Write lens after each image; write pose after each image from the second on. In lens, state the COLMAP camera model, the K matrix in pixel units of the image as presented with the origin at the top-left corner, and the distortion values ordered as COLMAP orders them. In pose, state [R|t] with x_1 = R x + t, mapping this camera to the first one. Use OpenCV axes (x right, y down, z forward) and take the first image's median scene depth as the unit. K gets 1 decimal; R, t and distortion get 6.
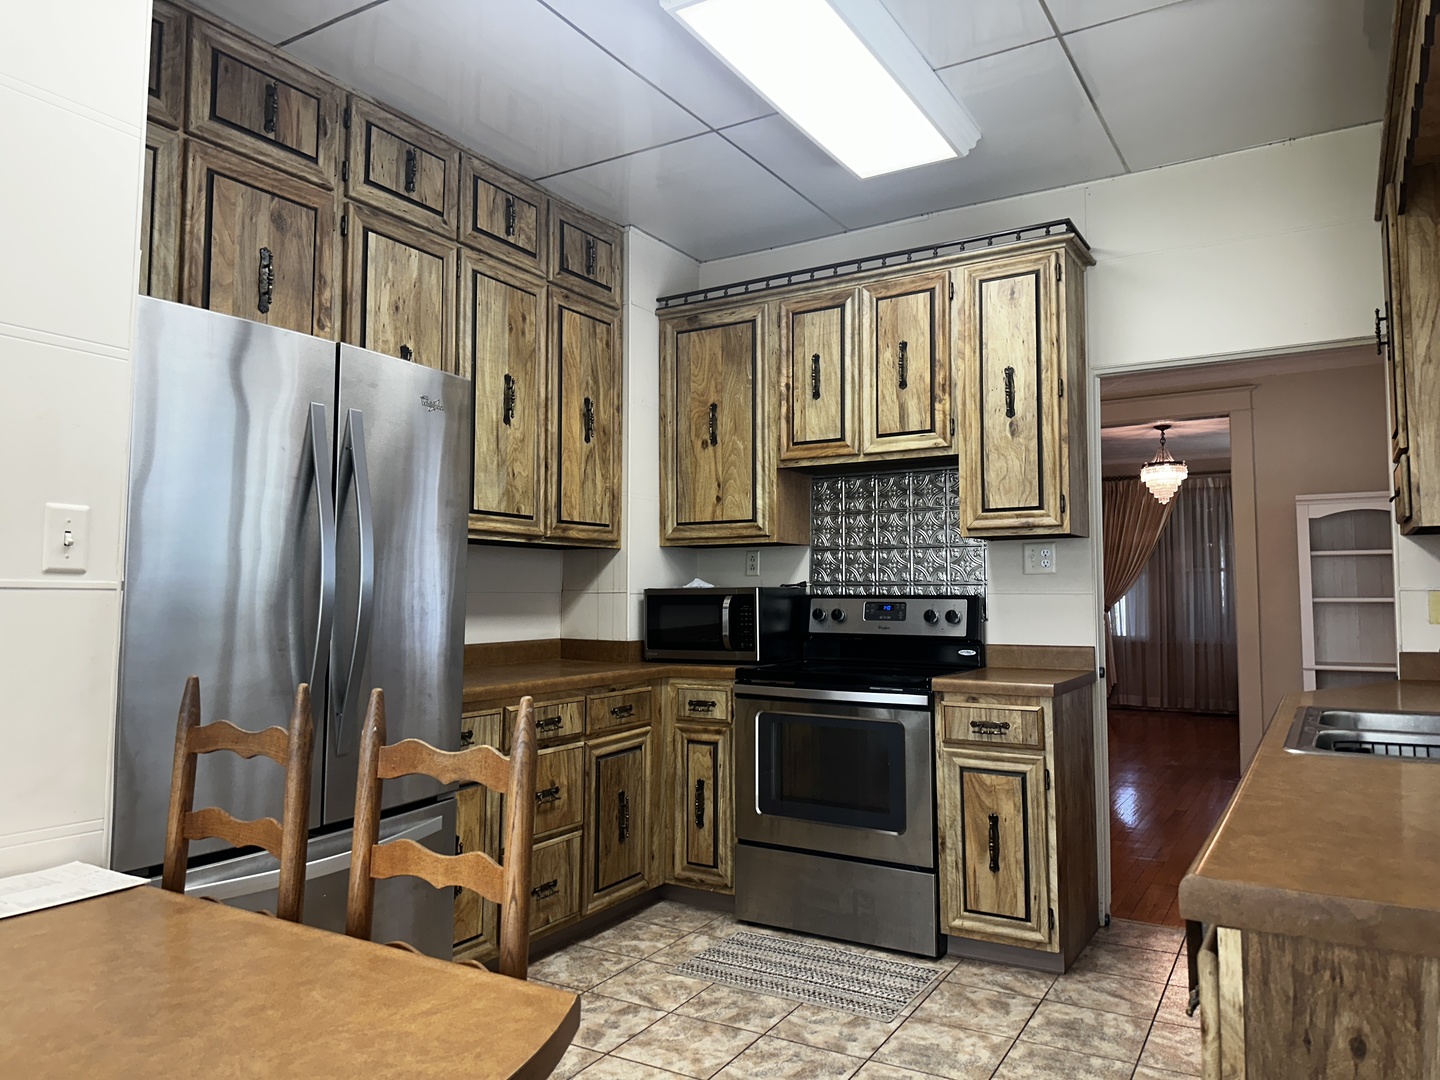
lens RADIAL K [[1005.6, 0, 725.3], [0, 1005.6, 540.0], [0, 0, 1]] dist [0.072515, -0.092945]
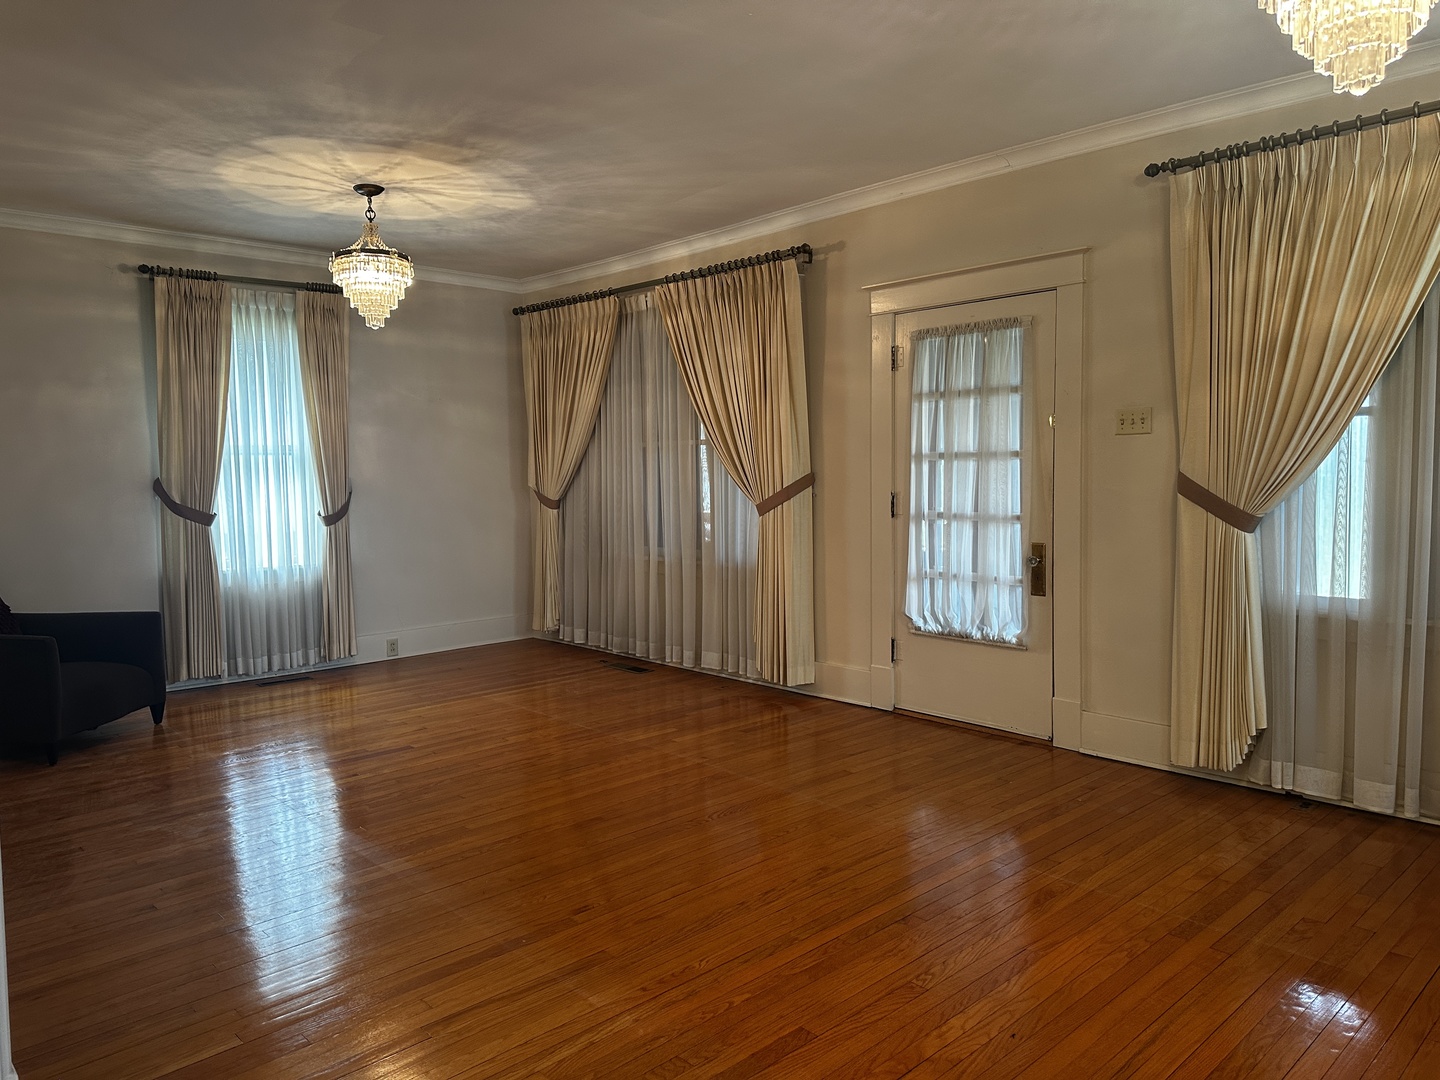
lens RADIAL K [[1005.6, 0, 731.1], [0, 1005.6, 520.2], [0, 0, 1]] dist [0.072515, -0.092945]
pose [[0.956093, 0.002718, -0.293049, 0.969241], [0.032728, 0.992711, 0.115986, 0.063423], [0.291229, -0.120485, 0.949036, 1.916022]]
